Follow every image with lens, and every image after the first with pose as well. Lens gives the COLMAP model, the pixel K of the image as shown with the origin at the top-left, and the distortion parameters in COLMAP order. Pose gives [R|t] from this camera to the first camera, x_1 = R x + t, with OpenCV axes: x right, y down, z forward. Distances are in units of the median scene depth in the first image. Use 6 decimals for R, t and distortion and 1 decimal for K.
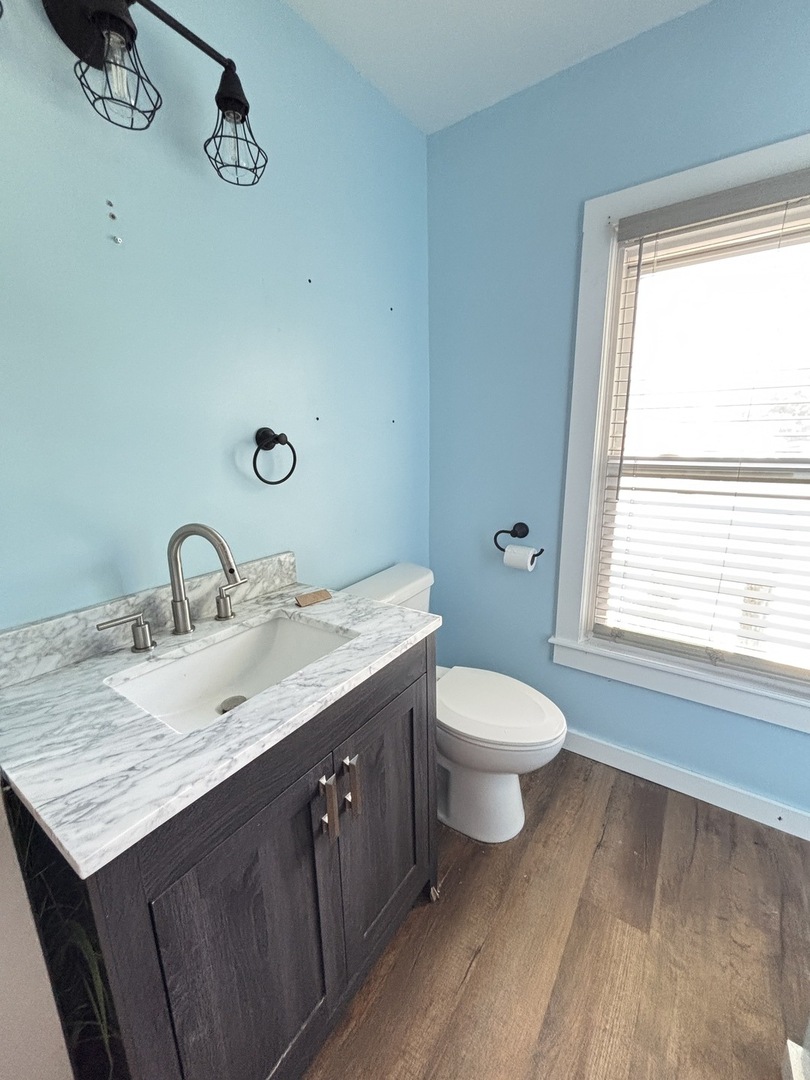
lens RADIAL K [[433.2, 0, 408.0], [0, 433.2, 537.2], [0, 0, 1]] dist [-0.002991, -0.000588]
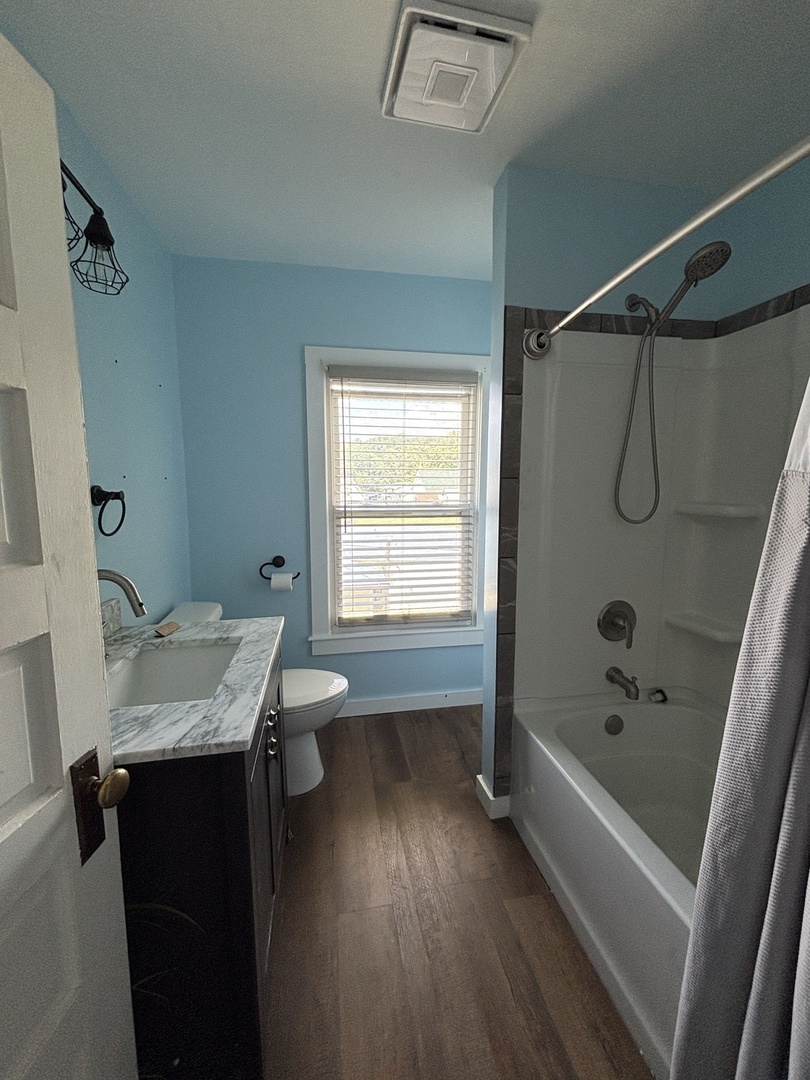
lens RADIAL K [[433.2, 0, 406.4], [0, 433.2, 538.7], [0, 0, 1]] dist [-0.002991, -0.000588]
pose [[0.700241, -0.071584, 0.710309, -0.544865], [0.147888, 0.987923, -0.046231, 0.045279], [-0.698421, 0.137419, 0.702370, -0.289862]]
